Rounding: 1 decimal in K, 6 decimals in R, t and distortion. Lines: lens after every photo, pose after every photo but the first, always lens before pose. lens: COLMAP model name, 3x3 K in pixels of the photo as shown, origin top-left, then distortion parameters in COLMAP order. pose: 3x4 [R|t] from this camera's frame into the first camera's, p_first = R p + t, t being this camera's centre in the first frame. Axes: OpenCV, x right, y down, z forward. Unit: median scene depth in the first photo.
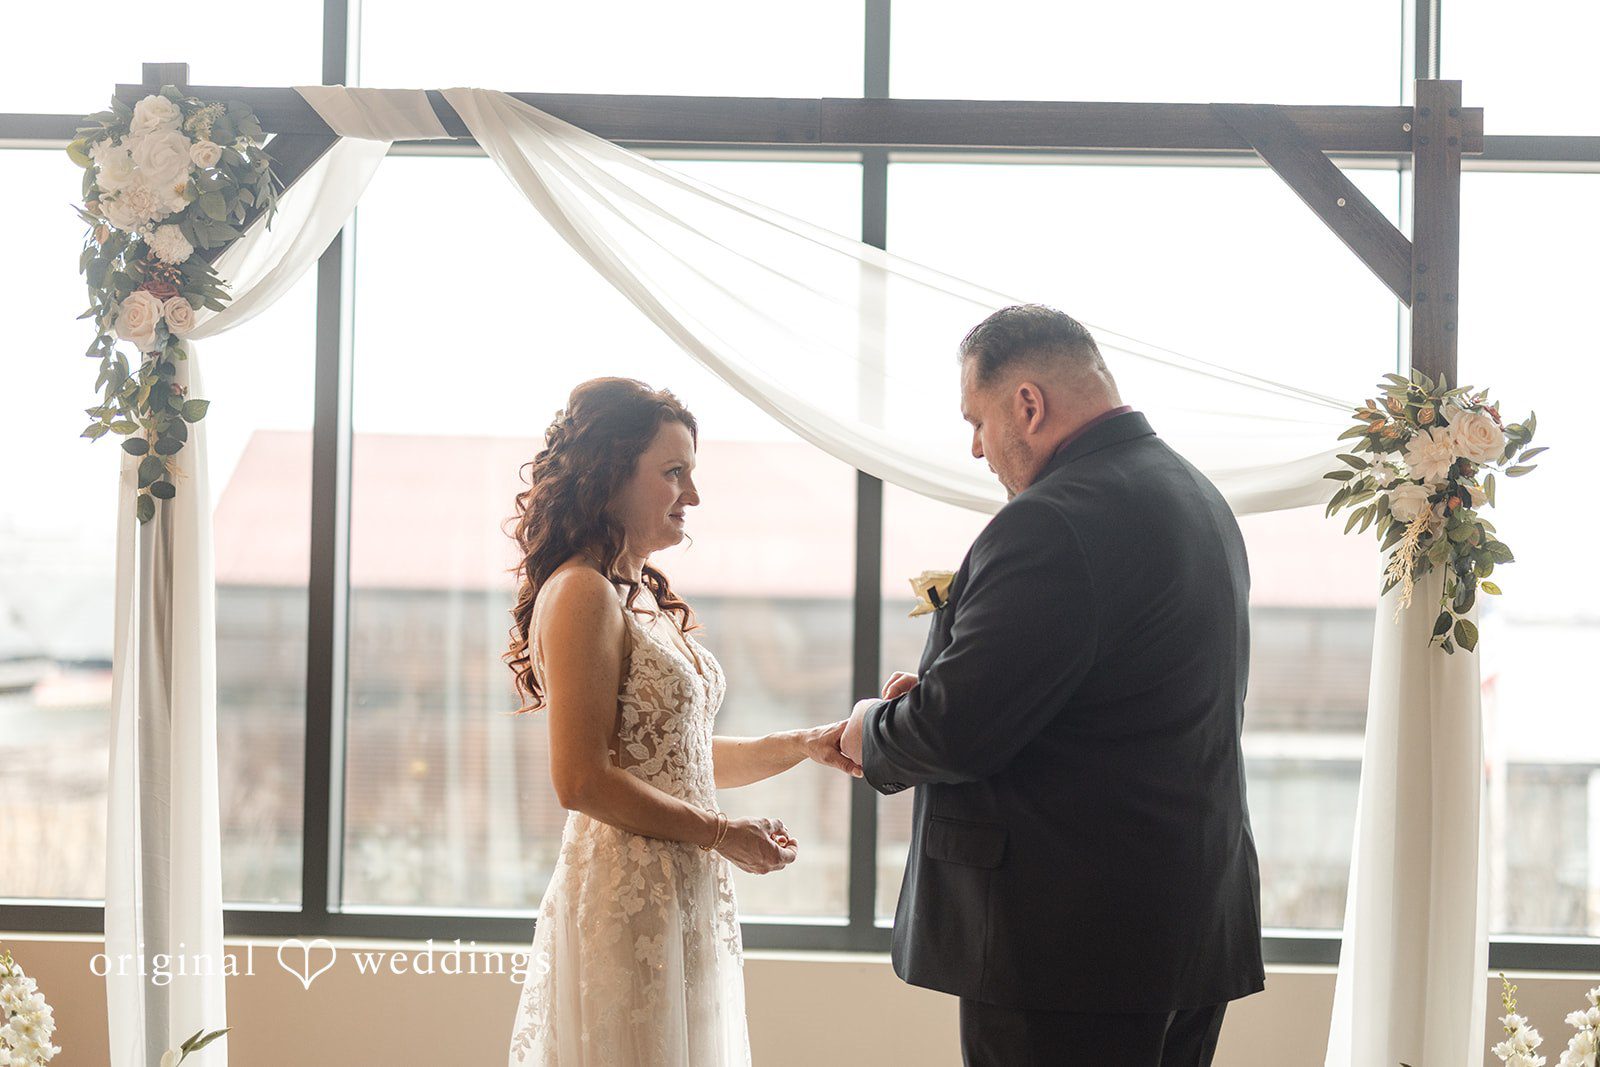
lens RADIAL K [[2464.0, 0, 788.1], [0, 2464.0, 529.2], [0, 0, 1]] dist [0.040284, 0.000000]
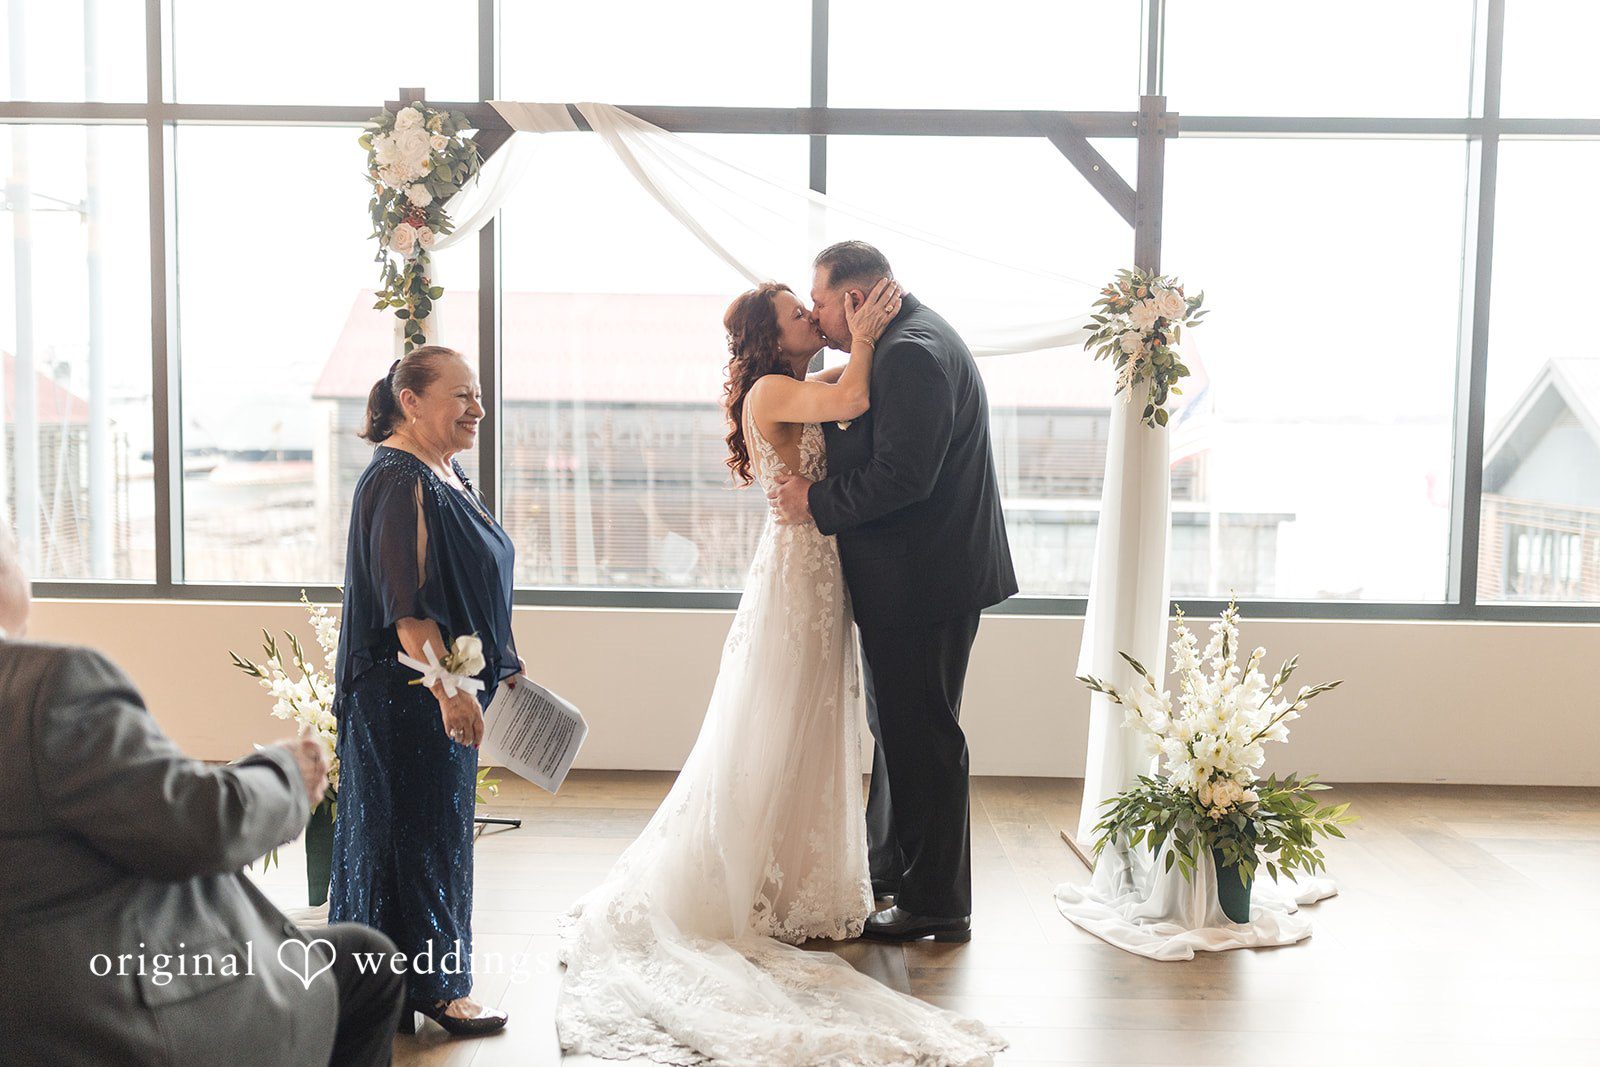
lens RADIAL K [[1559.0, 0, 756.2], [0, 1559.0, 530.9], [0, 0, 1]] dist [0.009867, 0.000000]
pose [[0.999877, -0.007458, 0.013799, -0.031680], [0.005819, 0.993328, 0.115179, -0.006783], [-0.014566, -0.115085, 0.993249, -0.113905]]
